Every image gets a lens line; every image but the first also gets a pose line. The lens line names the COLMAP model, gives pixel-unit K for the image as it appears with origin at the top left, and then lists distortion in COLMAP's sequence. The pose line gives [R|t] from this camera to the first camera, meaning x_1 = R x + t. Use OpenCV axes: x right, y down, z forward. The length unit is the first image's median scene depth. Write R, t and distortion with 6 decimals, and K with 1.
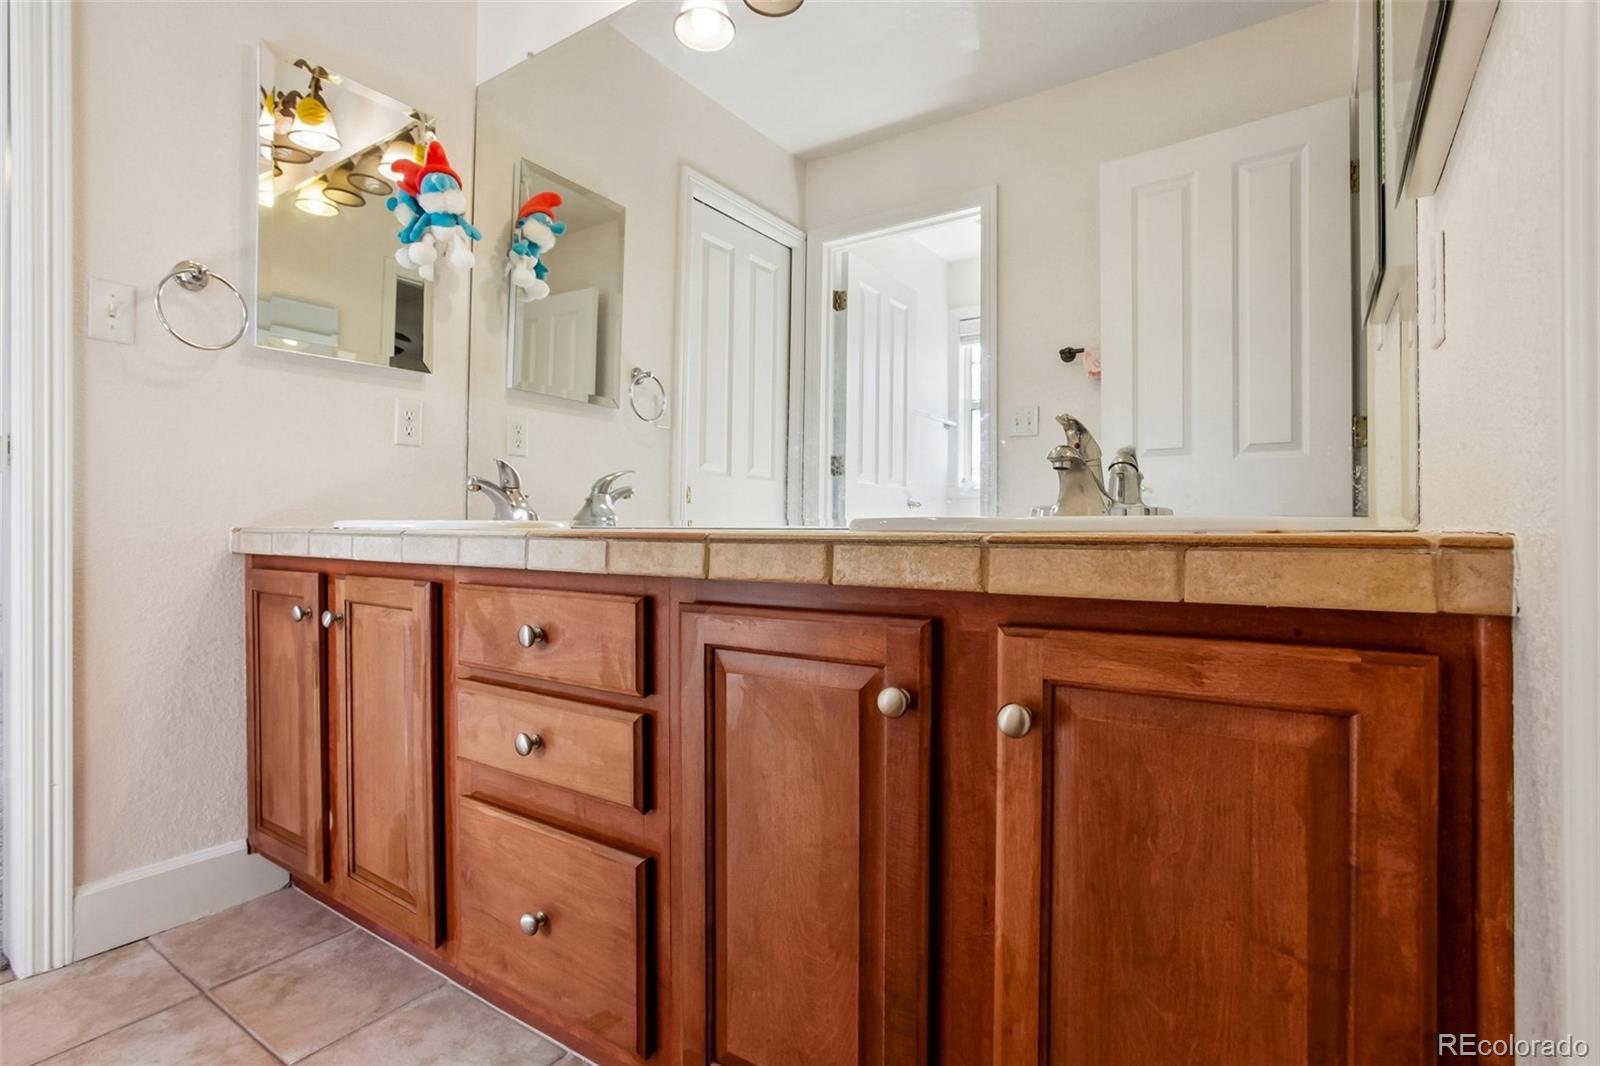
lens RADIAL K [[777.3, 0, 800.8], [0, 777.3, 522.3], [0, 0, 1]] dist [-0.050941, 0.015393]
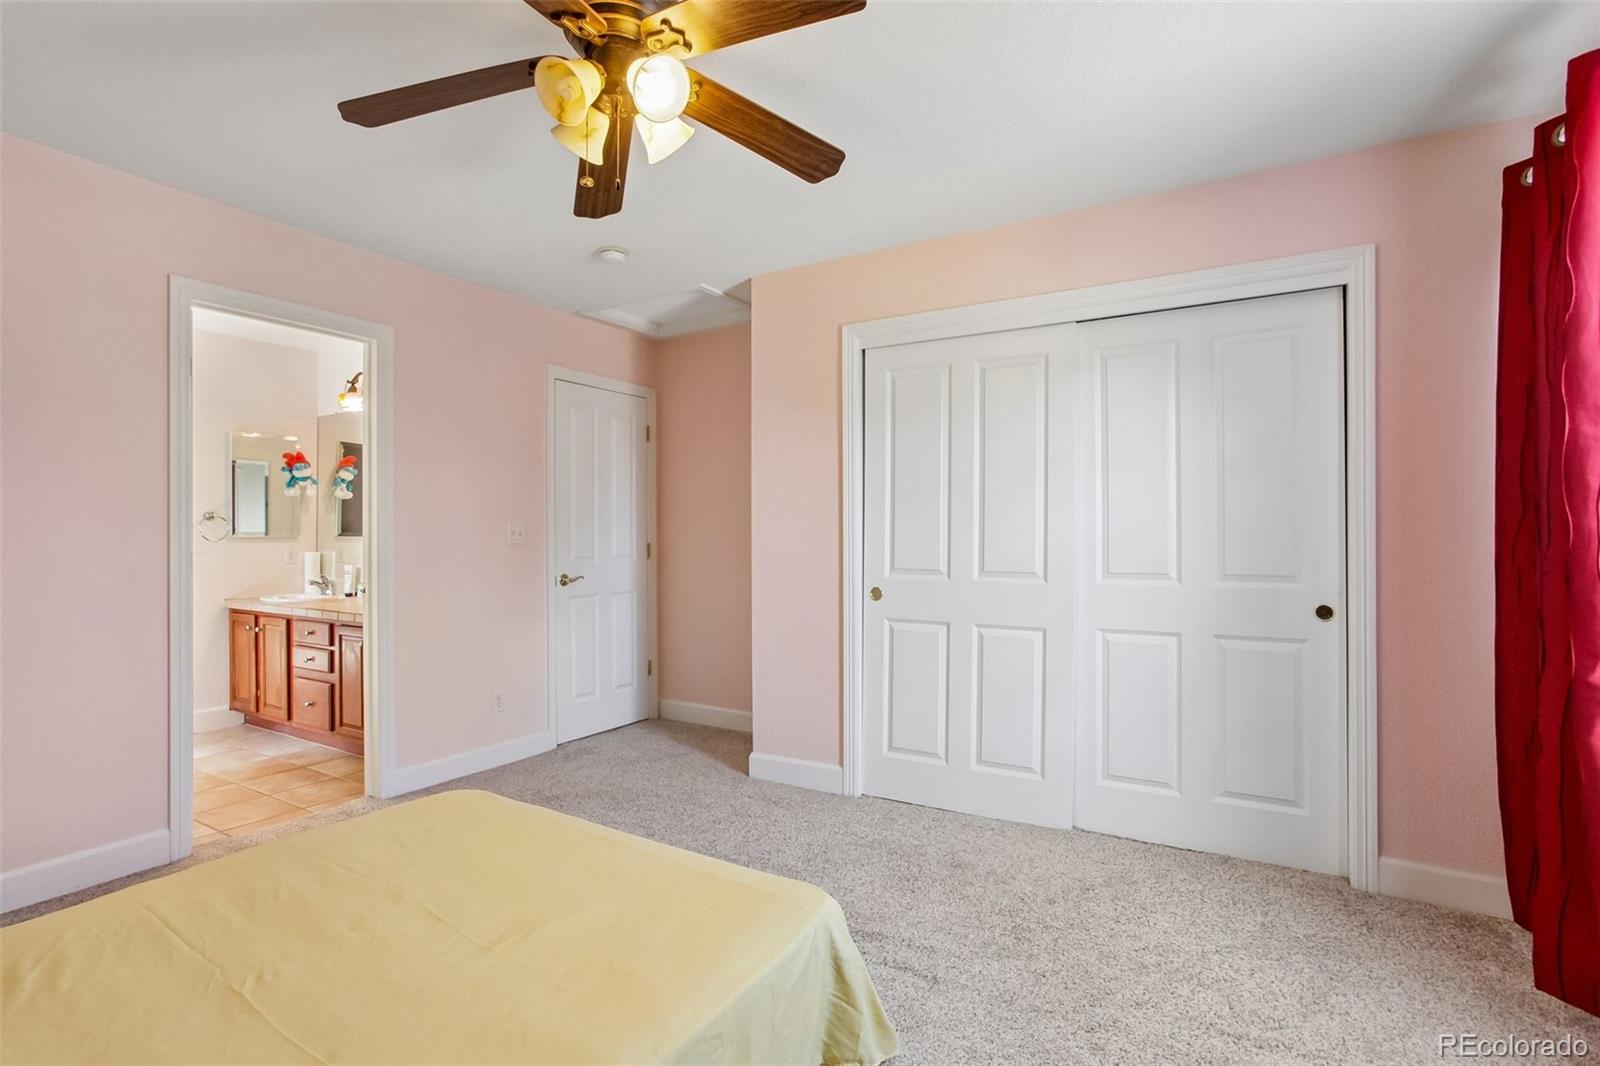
lens RADIAL K [[777.3, 0, 838.7], [0, 777.3, 532.0], [0, 0, 1]] dist [-0.050941, 0.015393]
pose [[0.996548, -0.001104, 0.083008, 1.737733], [0.000716, 0.999989, 0.004702, -0.332866], [-0.083013, -0.004626, 0.996538, -2.660969]]
